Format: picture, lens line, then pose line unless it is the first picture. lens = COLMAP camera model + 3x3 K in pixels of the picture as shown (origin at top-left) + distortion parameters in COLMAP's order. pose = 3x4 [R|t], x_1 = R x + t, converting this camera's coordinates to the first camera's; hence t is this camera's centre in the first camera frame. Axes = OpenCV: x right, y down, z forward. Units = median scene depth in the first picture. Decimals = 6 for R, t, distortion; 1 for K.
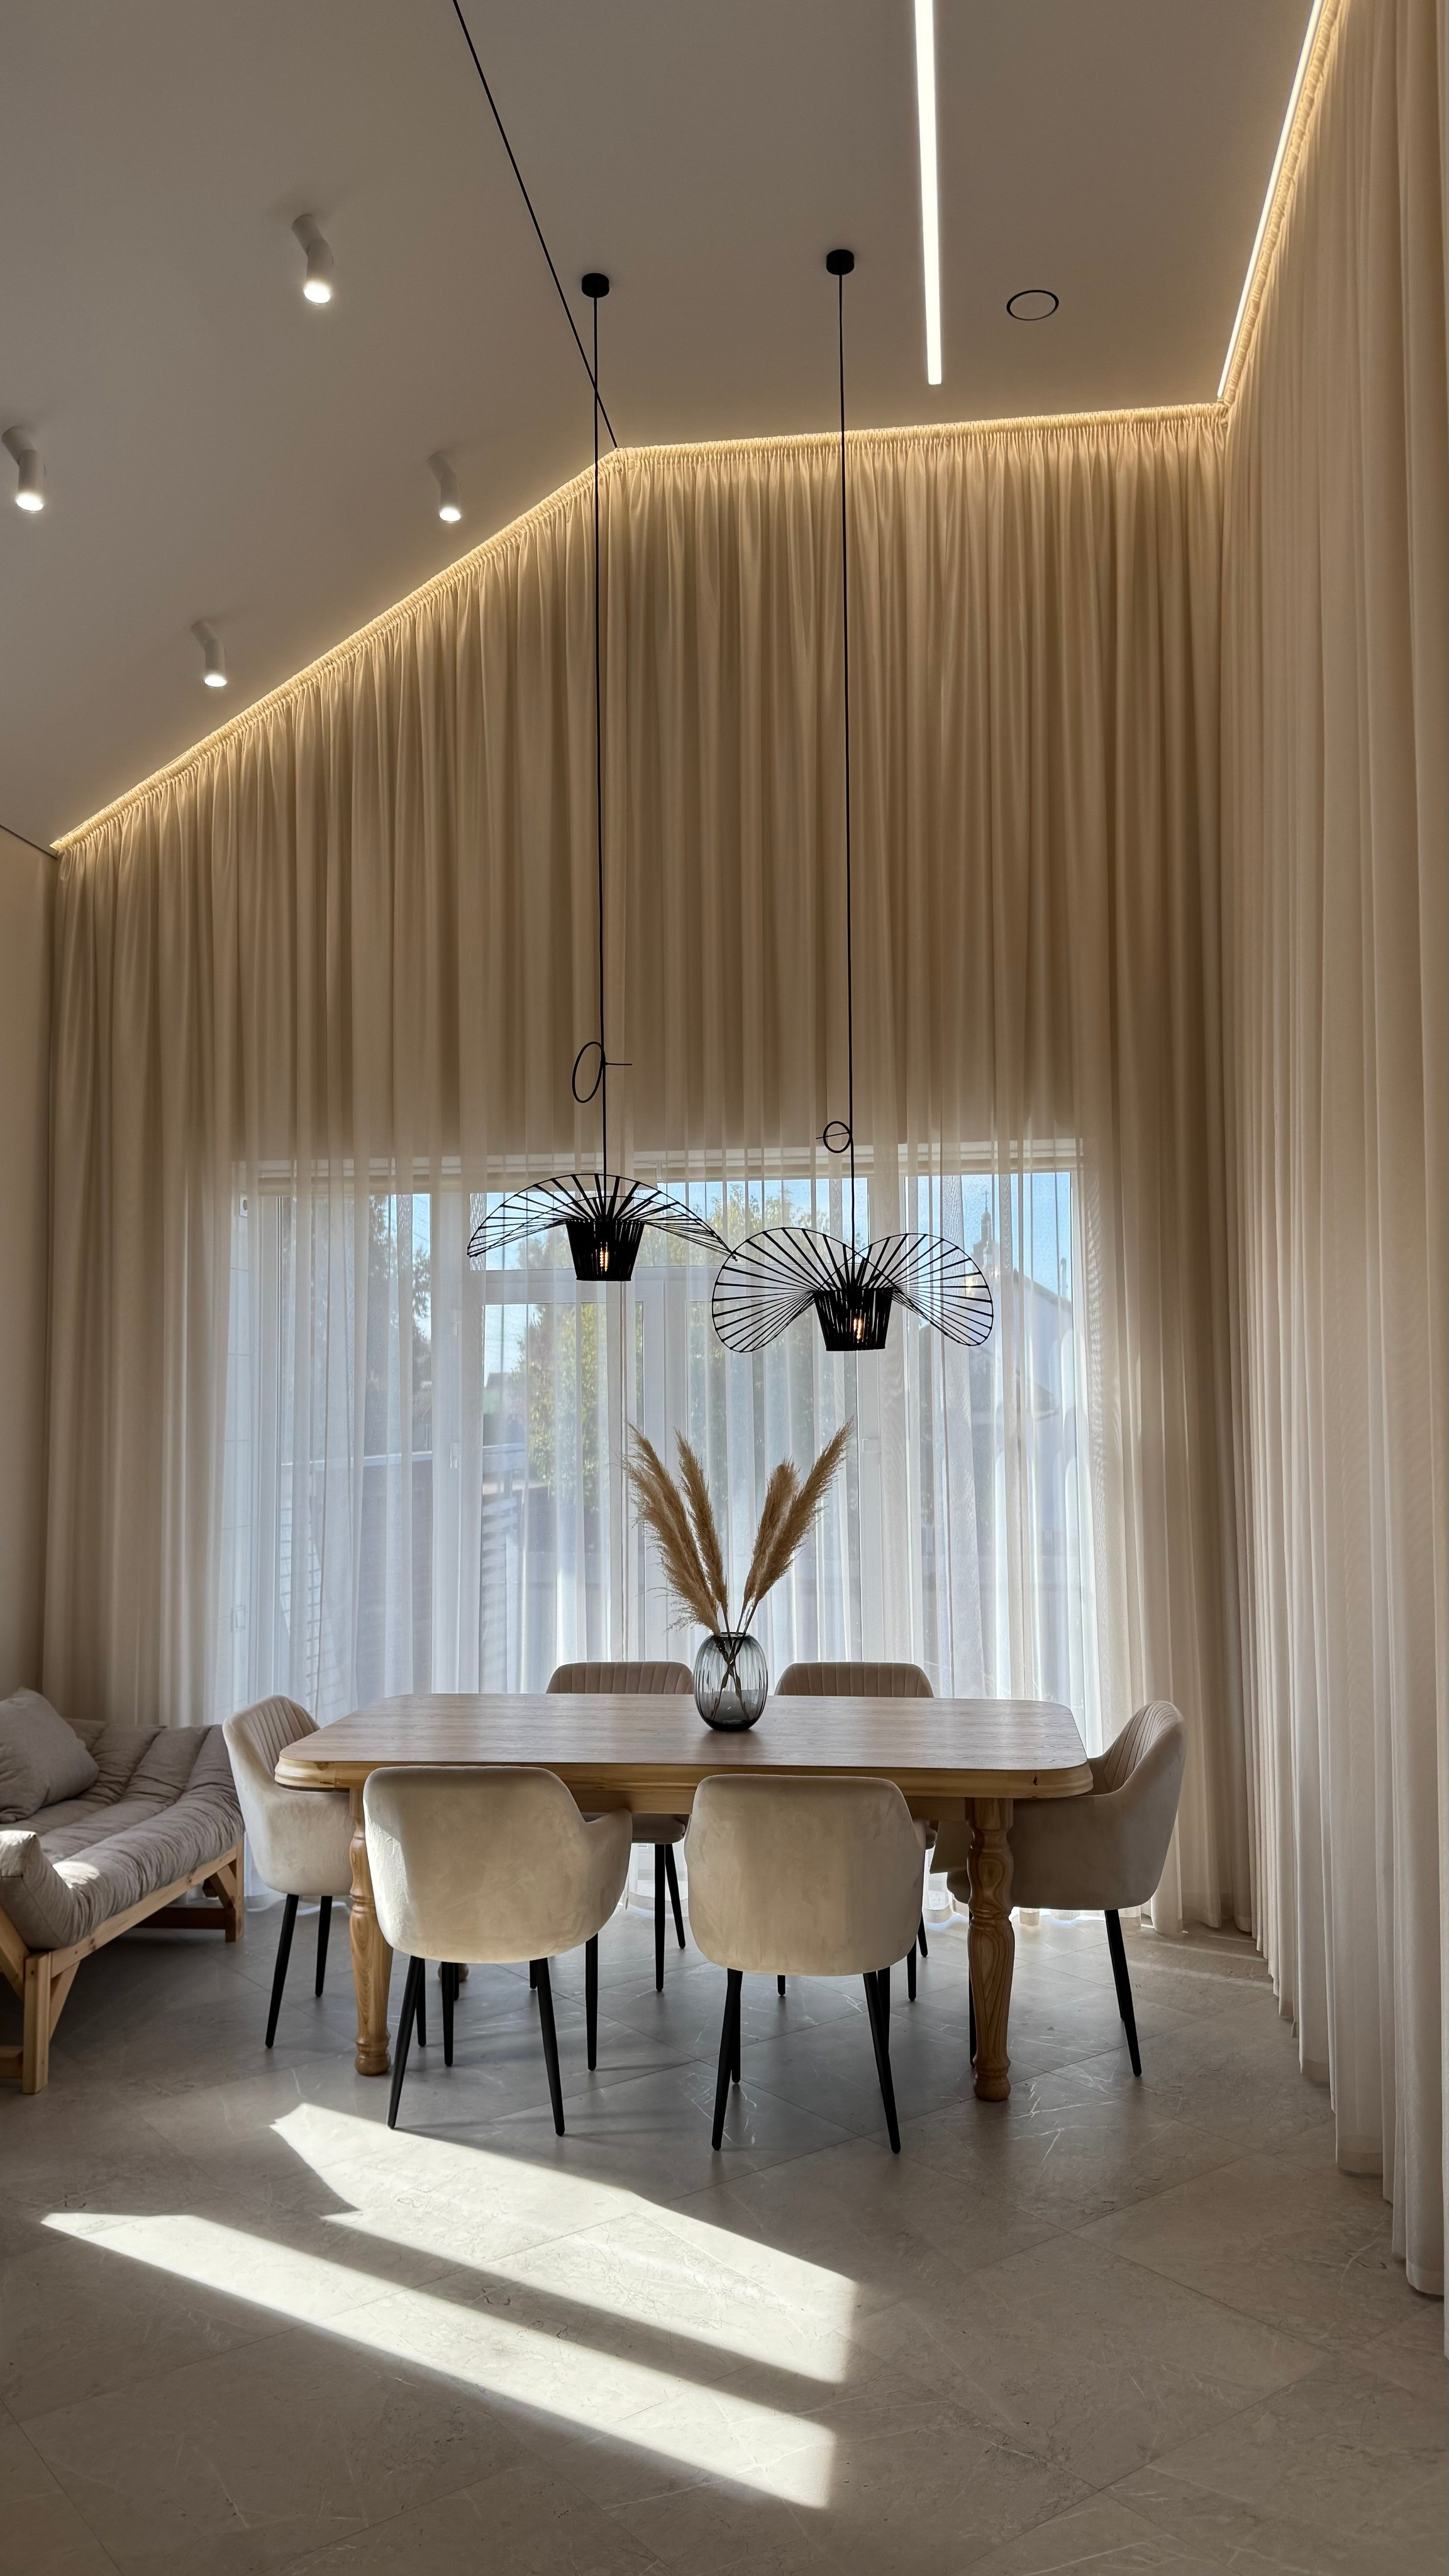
lens RADIAL K [[1817.5, 0, 724.5], [0, 1817.5, 1288.0], [0, 0, 1]] dist [0.141670, -0.255452]
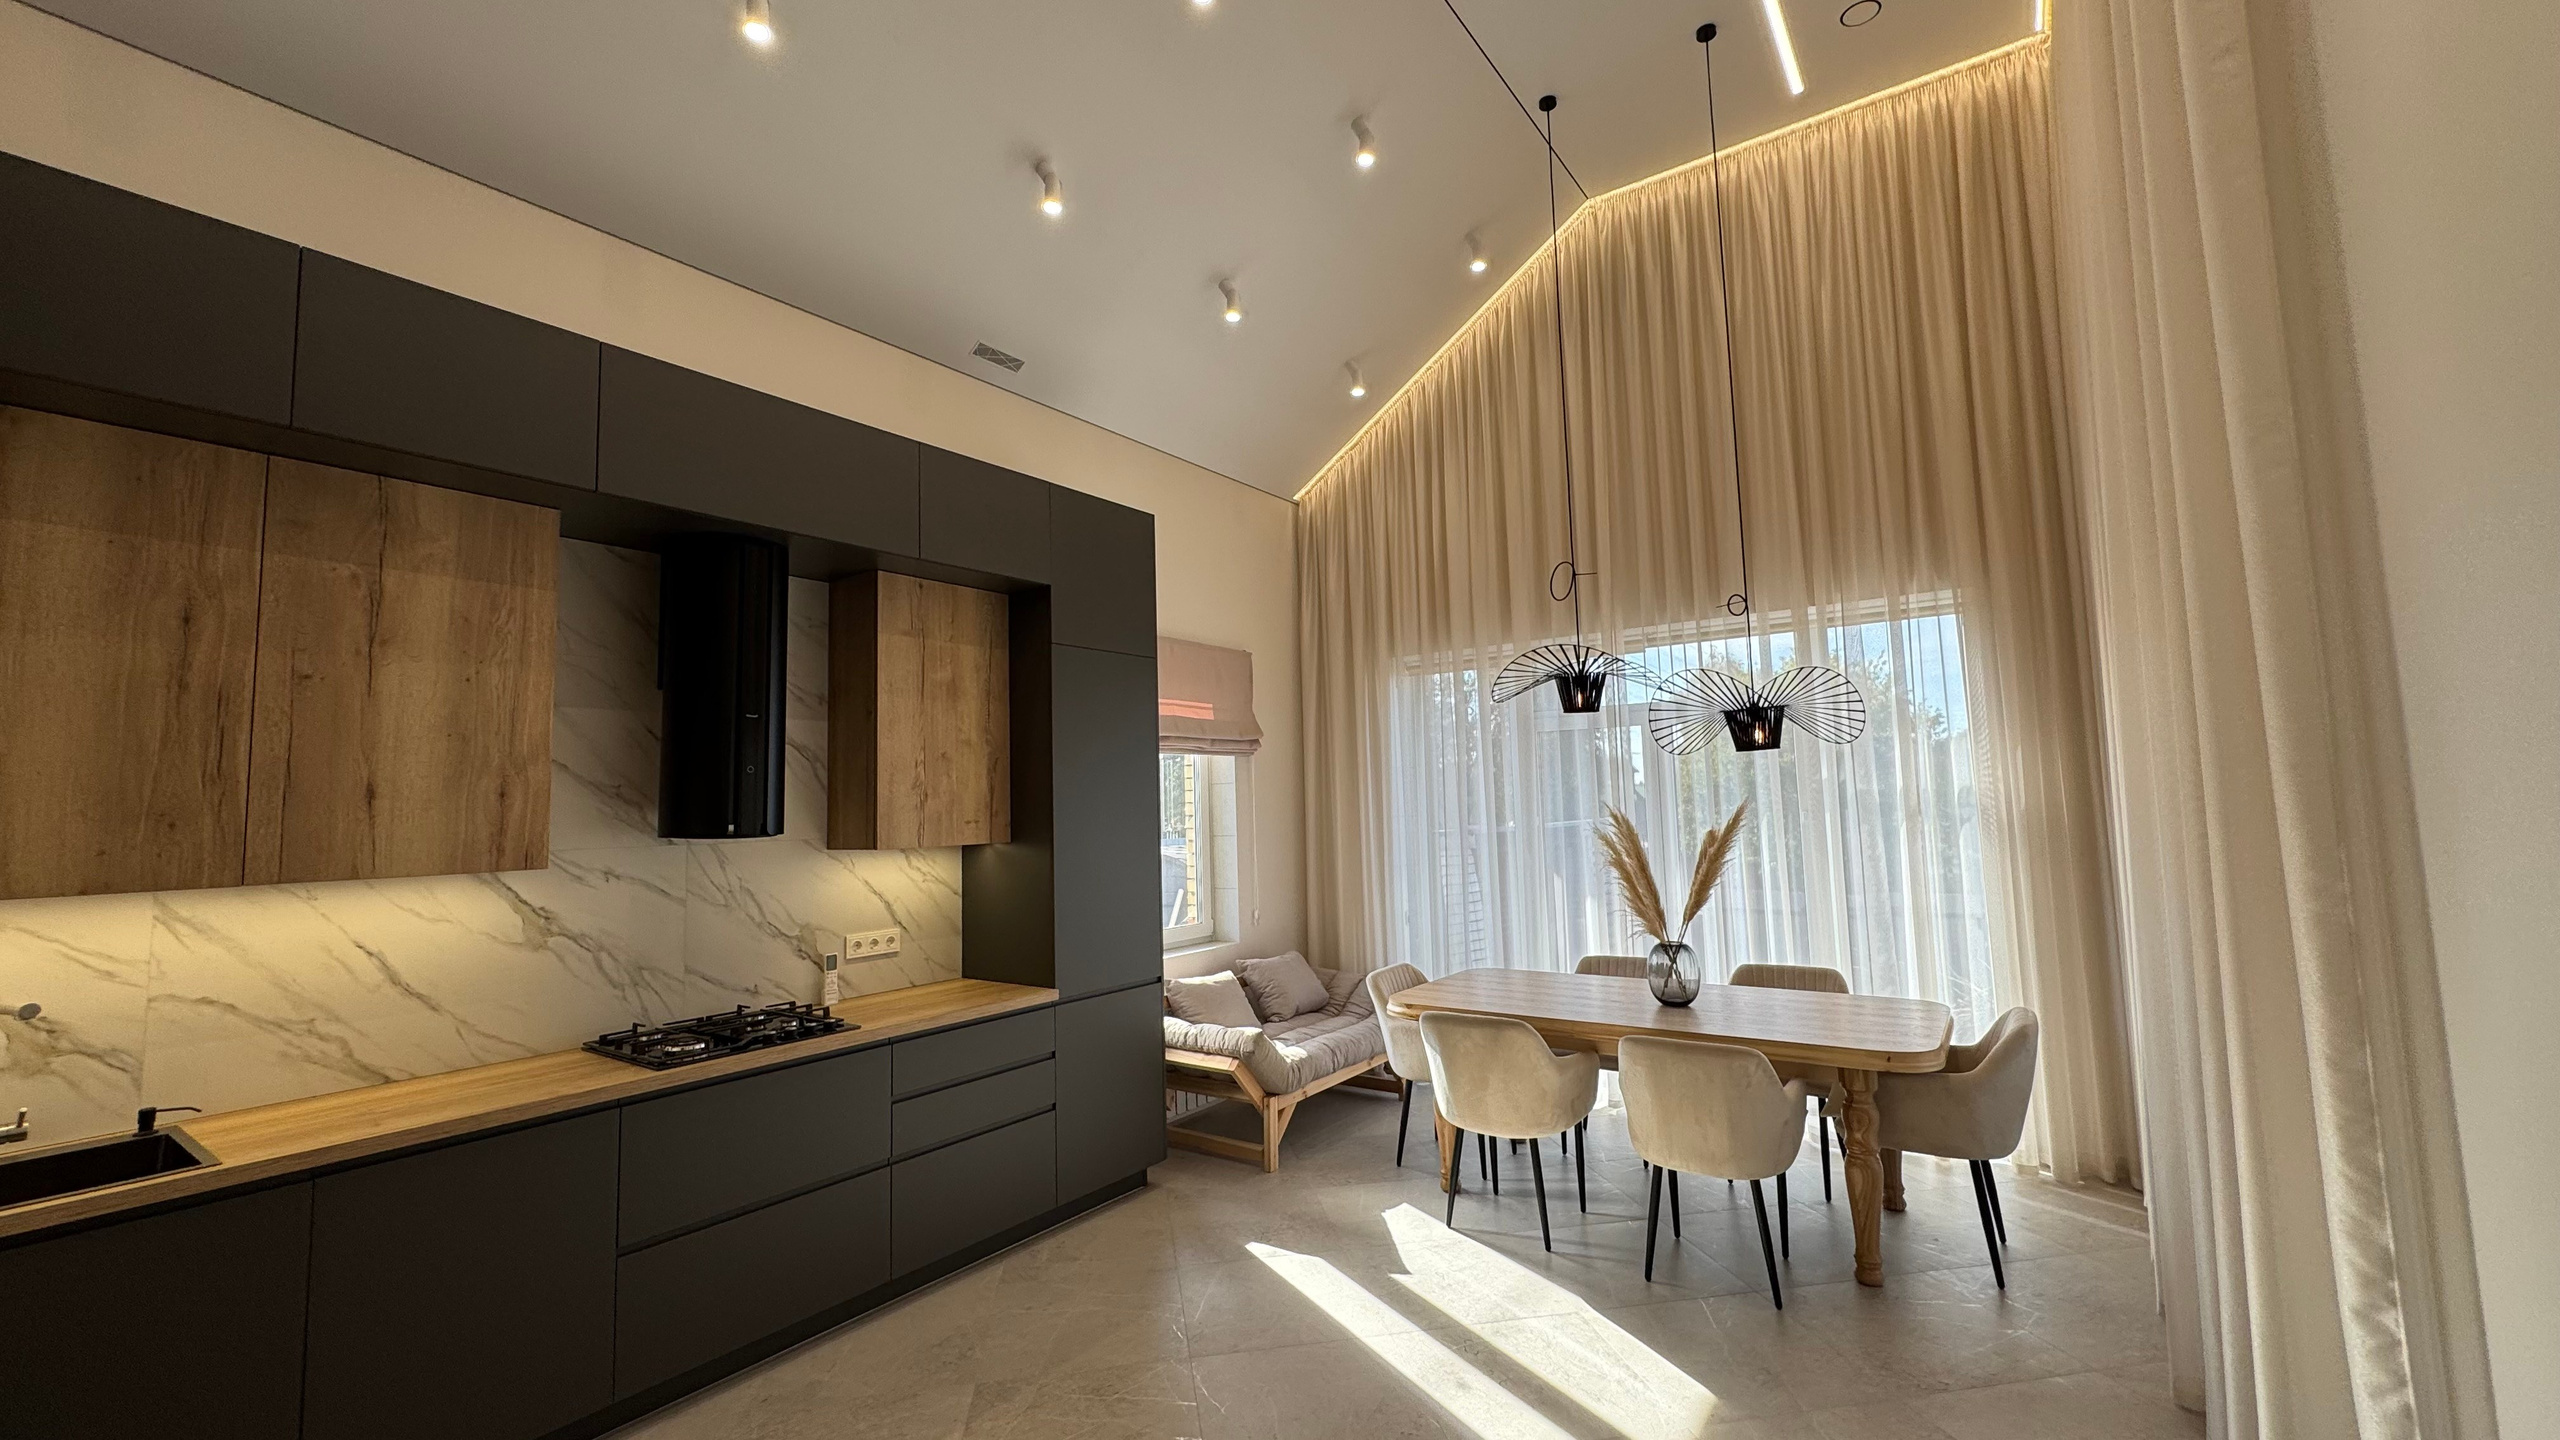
lens RADIAL K [[1024.0, 0, 1280.0], [0, 1024.0, 720.0], [0, 0, 1]] dist [0.000134, 0.000161]
pose [[0.878246, -0.054682, -0.475073, 0.126776], [0.048795, 0.998503, -0.024726, 0.011175], [0.475714, -0.001465, 0.879599, 0.100064]]
